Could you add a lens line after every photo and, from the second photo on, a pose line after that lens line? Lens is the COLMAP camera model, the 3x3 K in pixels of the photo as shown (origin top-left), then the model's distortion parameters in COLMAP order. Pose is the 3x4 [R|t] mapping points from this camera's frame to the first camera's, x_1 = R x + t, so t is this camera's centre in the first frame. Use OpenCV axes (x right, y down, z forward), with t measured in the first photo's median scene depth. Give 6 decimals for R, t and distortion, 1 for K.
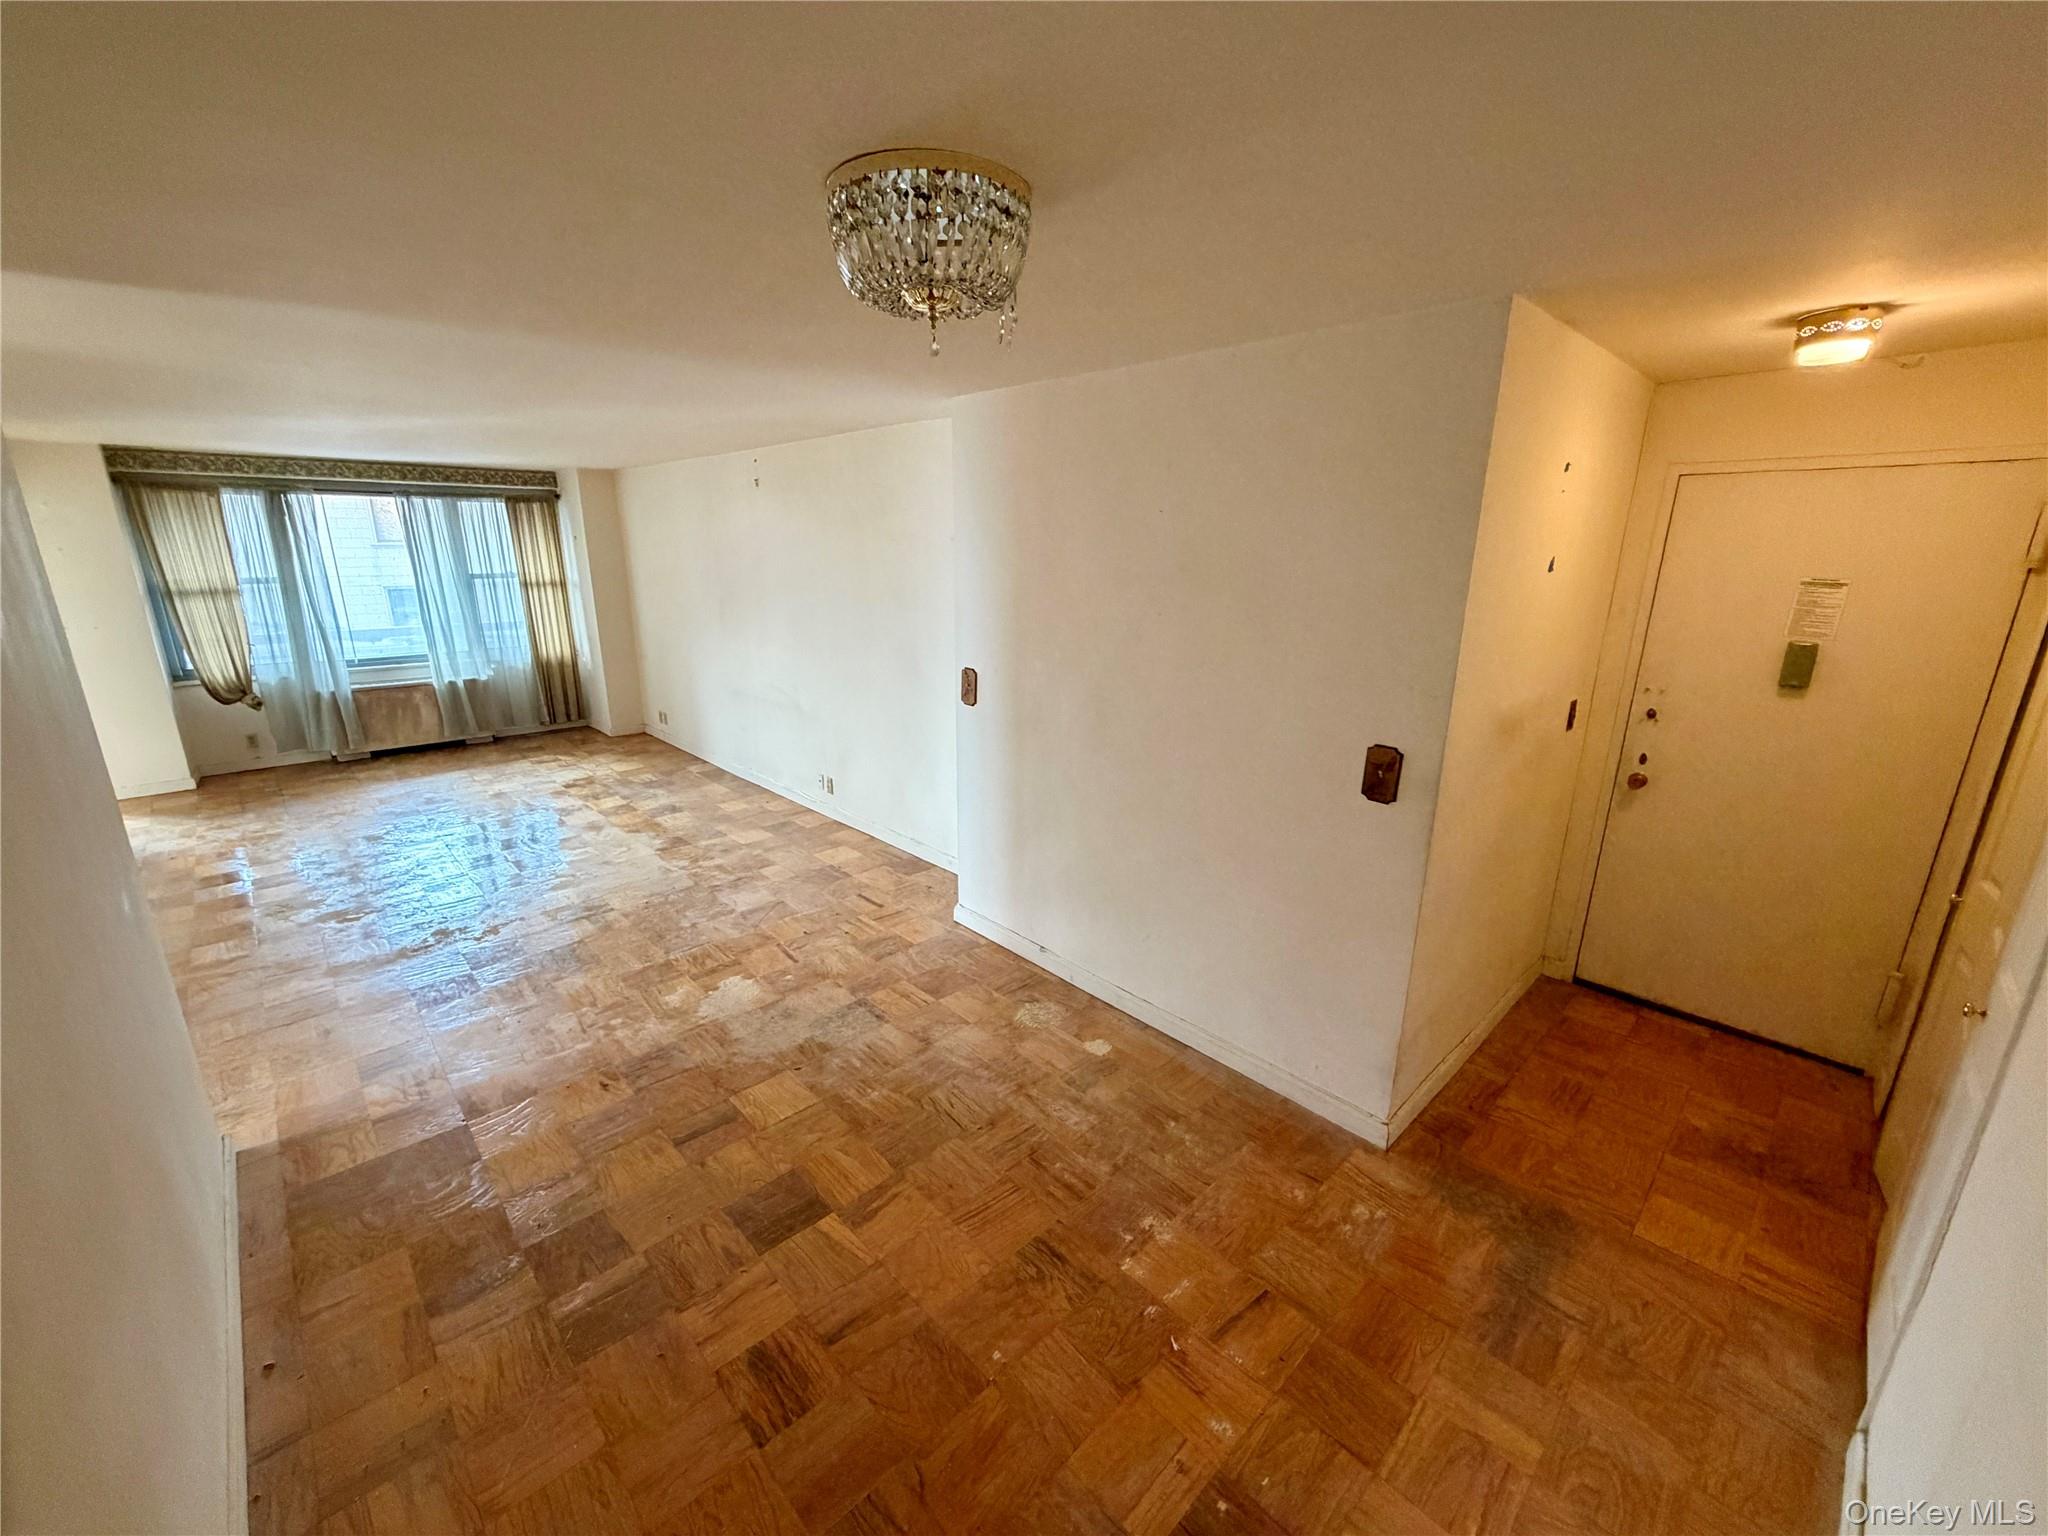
lens RADIAL K [[818.6, 0, 1018.6], [0, 818.6, 768.6], [0, 0, 1]] dist [-0.001037, 0.000302]
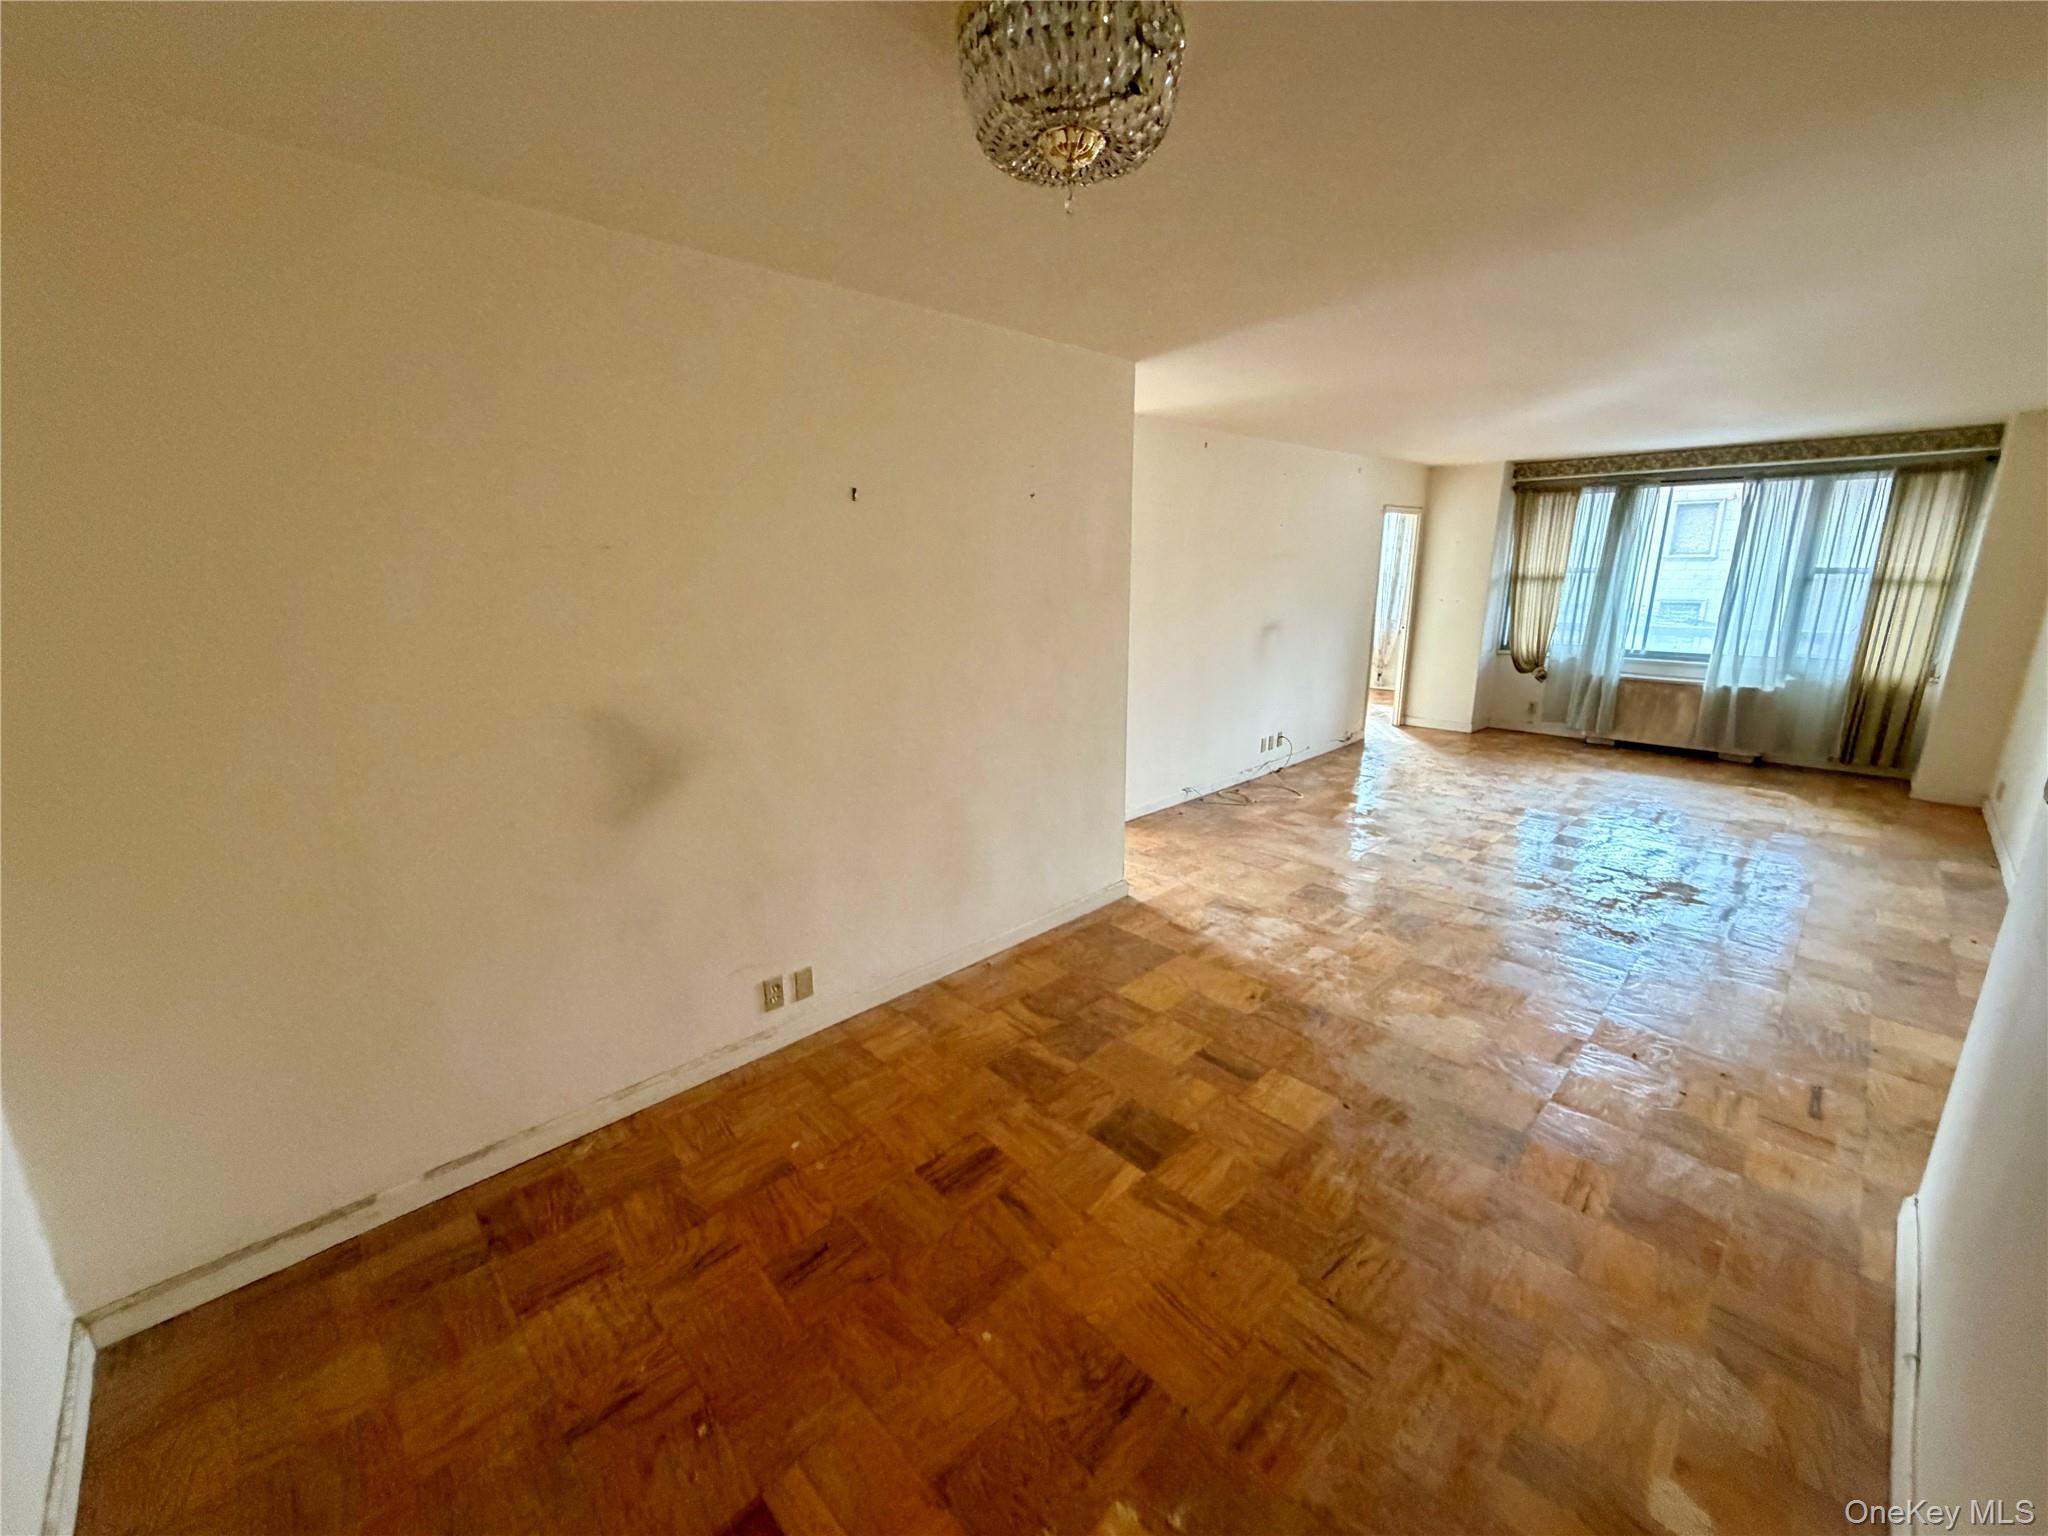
lens RADIAL K [[818.6, 0, 1018.6], [0, 818.6, 768.6], [0, 0, 1]] dist [-0.001037, 0.000302]
pose [[0.007913, 0.238919, -0.971007, 0.485809], [-0.260450, 0.938015, 0.228679, -0.066784], [0.965455, 0.251089, 0.069649, 0.553989]]
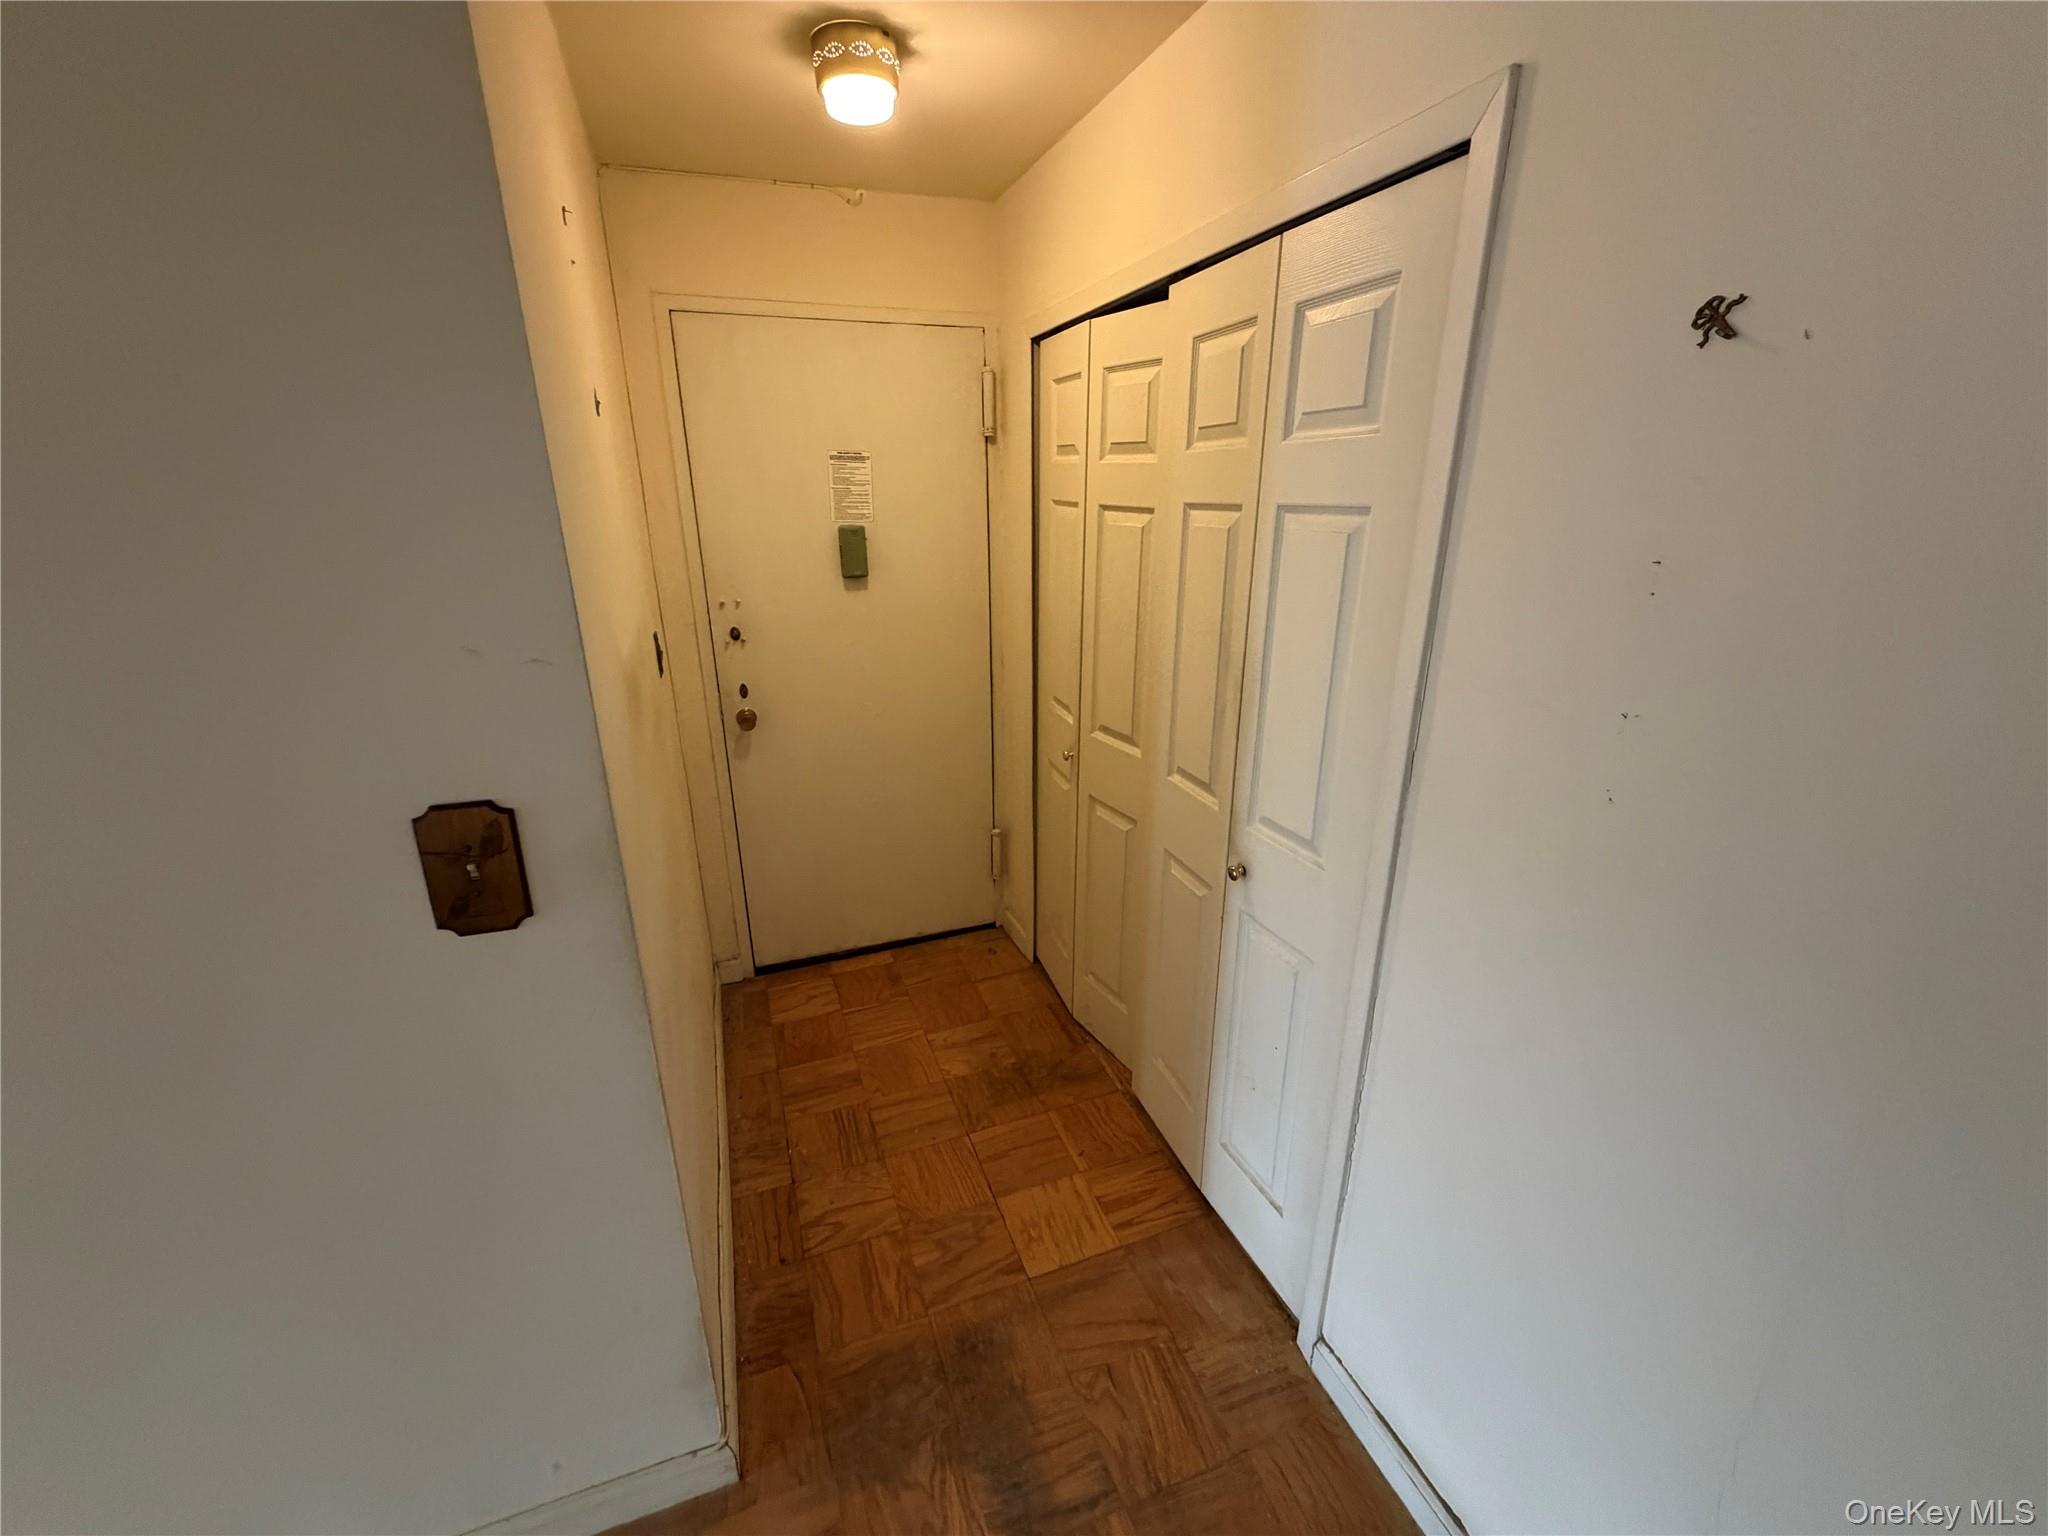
lens RADIAL K [[818.6, 0, 1018.6], [0, 818.6, 768.6], [0, 0, 1]] dist [-0.001037, 0.000302]
pose [[0.391903, -0.307890, 0.866958, 0.175422], [0.254425, 0.941858, 0.219479, -0.054498], [-0.884126, 0.134562, 0.447452, 0.477233]]
